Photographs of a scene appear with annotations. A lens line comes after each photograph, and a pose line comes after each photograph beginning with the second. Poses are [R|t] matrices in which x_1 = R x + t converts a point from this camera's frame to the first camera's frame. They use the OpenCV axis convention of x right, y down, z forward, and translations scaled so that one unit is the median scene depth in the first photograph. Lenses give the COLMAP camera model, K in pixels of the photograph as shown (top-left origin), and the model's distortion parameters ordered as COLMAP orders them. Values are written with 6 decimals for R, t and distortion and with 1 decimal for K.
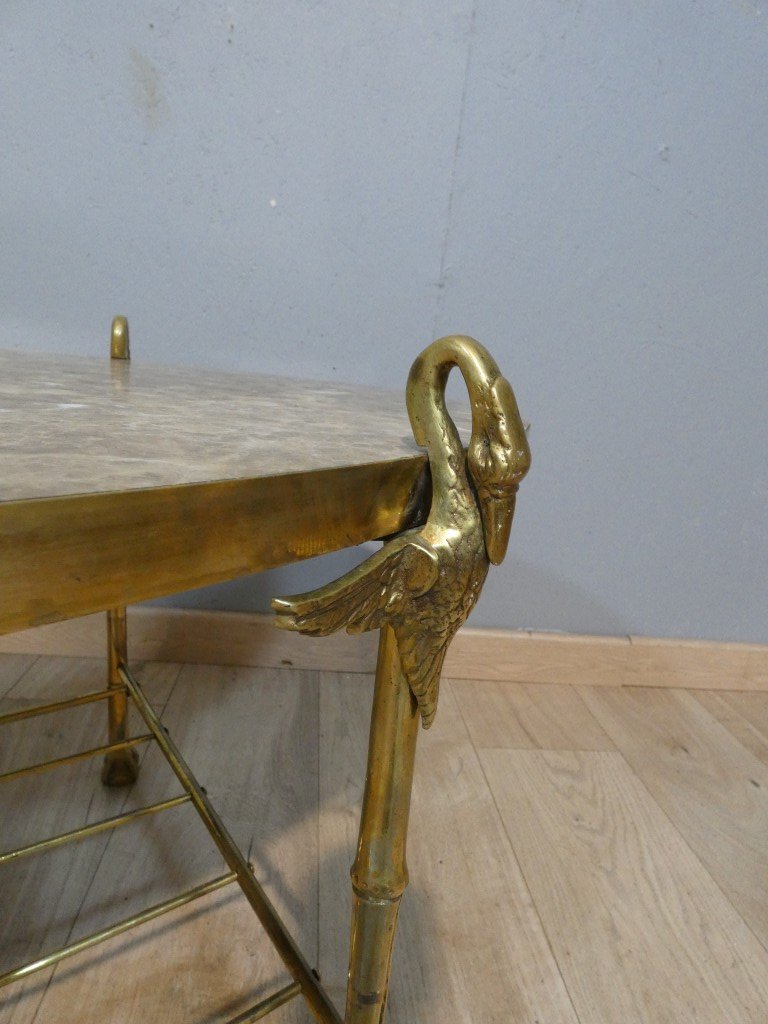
lens RADIAL K [[614.9, 0, 382.0], [0, 614.9, 514.4], [0, 0, 1]] dist [-0.001065, -0.009026]
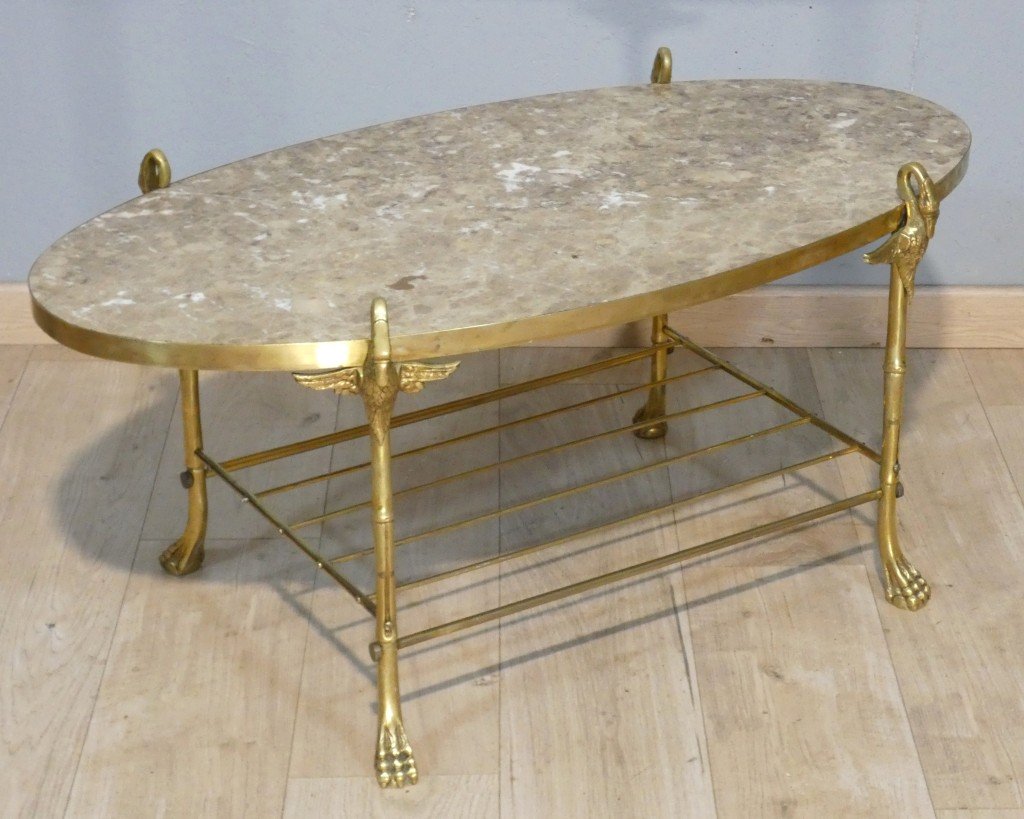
lens RADIAL K [[2375.7, 0, 573.5], [0, 2375.7, 475.3], [0, 0, 1]] dist [0.135595, 0.000000]
pose [[0.992574, -0.056134, -0.107920, -0.097464], [0.077819, 0.974890, 0.208645, -0.379542], [0.093498, -0.215494, 0.972019, -2.998615]]
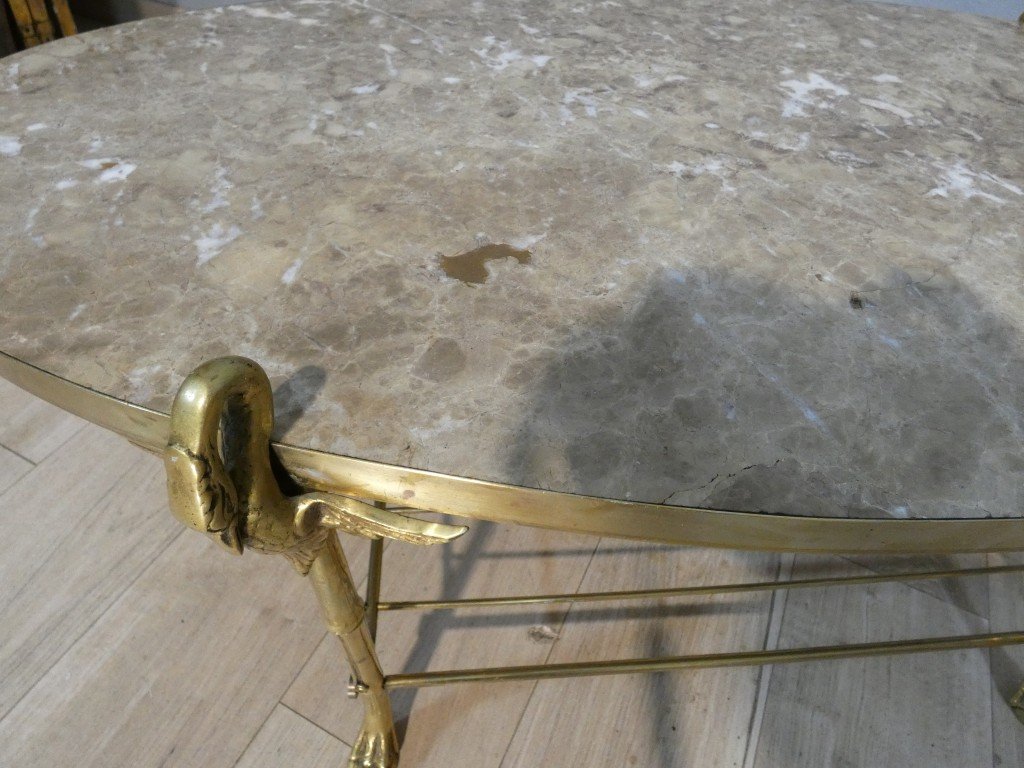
lens RADIAL K [[614.9, 0, 517.9], [0, 614.9, 380.1], [0, 0, 1]] dist [-0.001065, -0.009026]
pose [[0.848930, 0.364000, -0.383173, -0.426898], [-0.116010, 0.835673, 0.536835, -0.151349], [0.515616, -0.411283, 0.751656, -0.352015]]
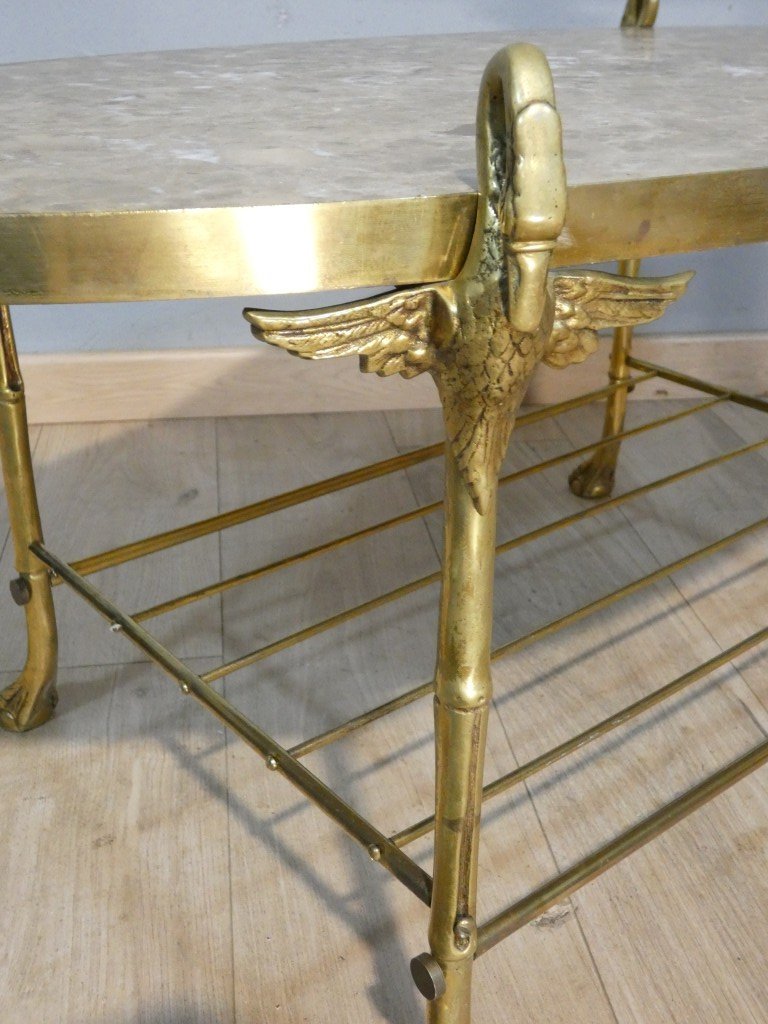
lens RADIAL K [[1150.2, 0, 380.5], [0, 1150.2, 518.6], [0, 0, 1]] dist [-0.001664, 0.000000]
pose [[0.993888, -0.109745, -0.011951, -0.684146], [0.109871, 0.972848, 0.203702, 0.064759], [-0.010729, -0.203770, 0.978960, -0.693227]]
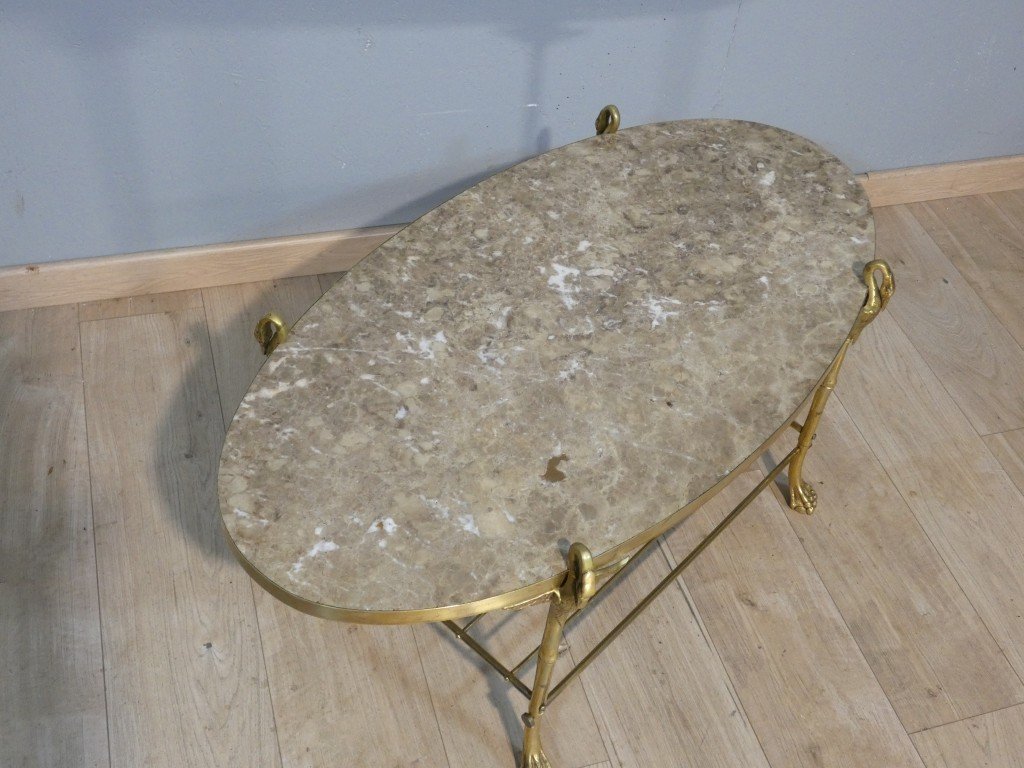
lens RADIAL K [[1150.2, 0, 526.6], [0, 1150.2, 374.6], [0, 0, 1]] dist [-0.001664, 0.000000]
pose [[0.980419, -0.150606, 0.126869, -0.850238], [0.058177, 0.837029, 0.544057, -1.038399], [-0.188131, -0.526024, 0.829401, -1.361443]]
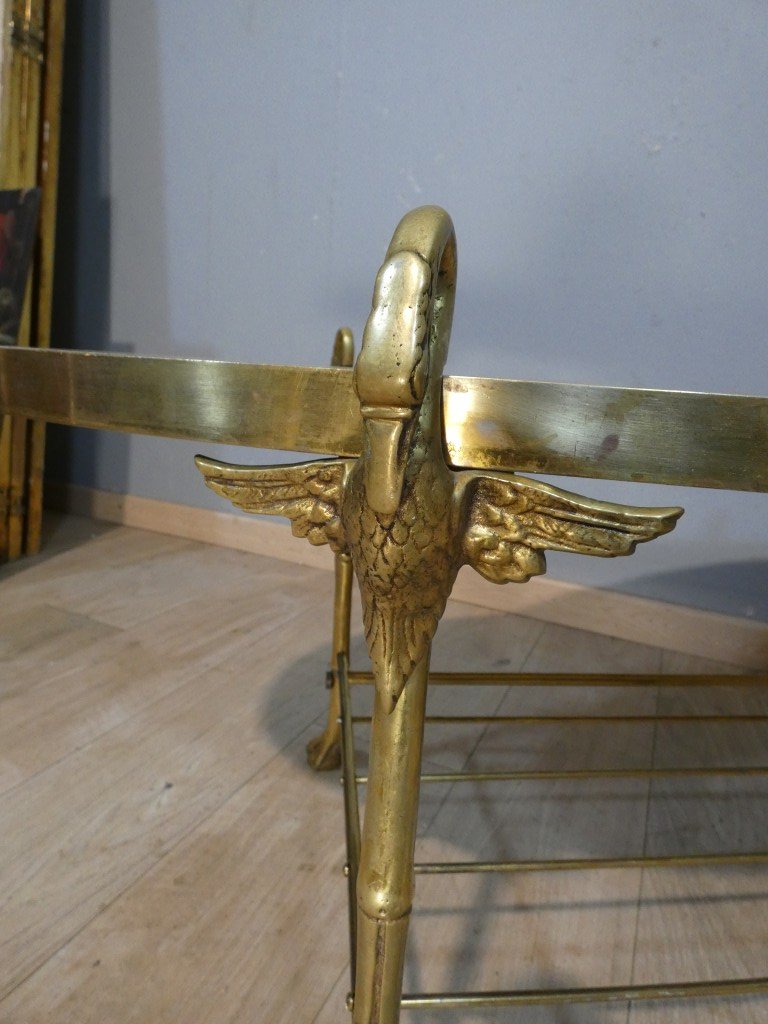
lens RADIAL K [[614.9, 0, 387.8], [0, 614.9, 514.0], [0, 0, 1]] dist [-0.001065, -0.009026]
pose [[0.856723, 0.068691, -0.511181, -0.514893], [-0.108292, 0.992957, -0.048064, 0.102029], [0.504279, 0.096534, 0.858128, -0.416430]]
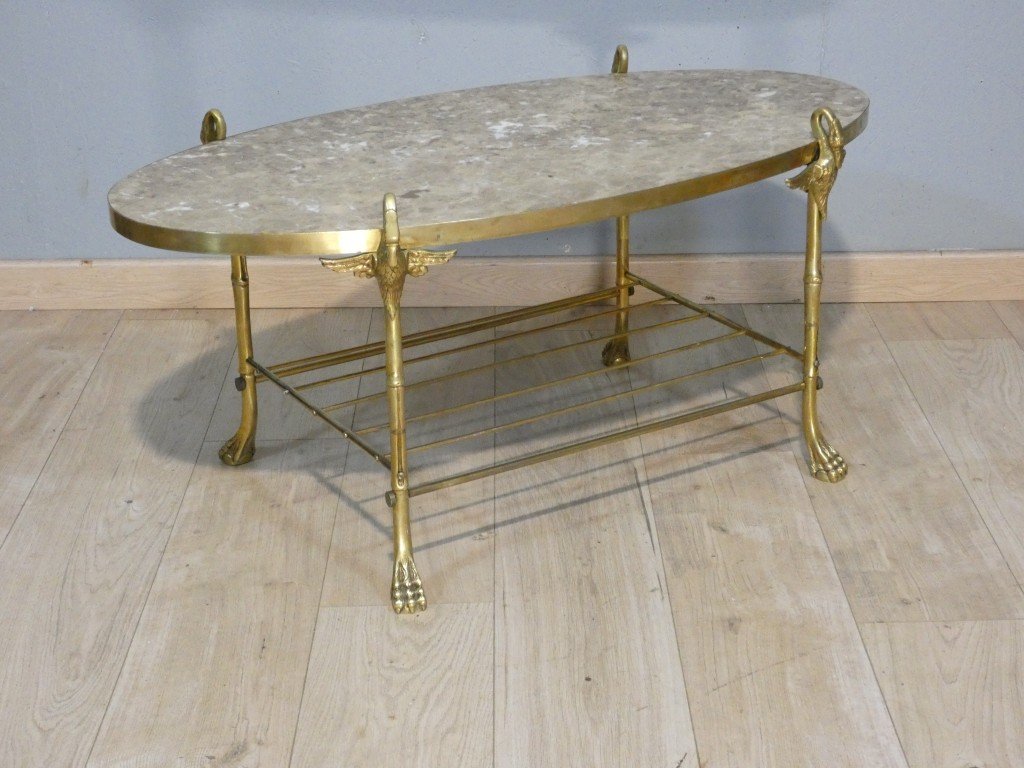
lens RADIAL K [[1821.6, 0, 536.3], [0, 1821.6, 361.5], [0, 0, 1]] dist [0.117728, 0.000000]
pose [[0.989906, -0.080528, -0.116624, -0.119018], [0.093791, 0.989147, 0.113096, -0.051997], [0.106251, -0.122893, 0.986716, -2.854055]]
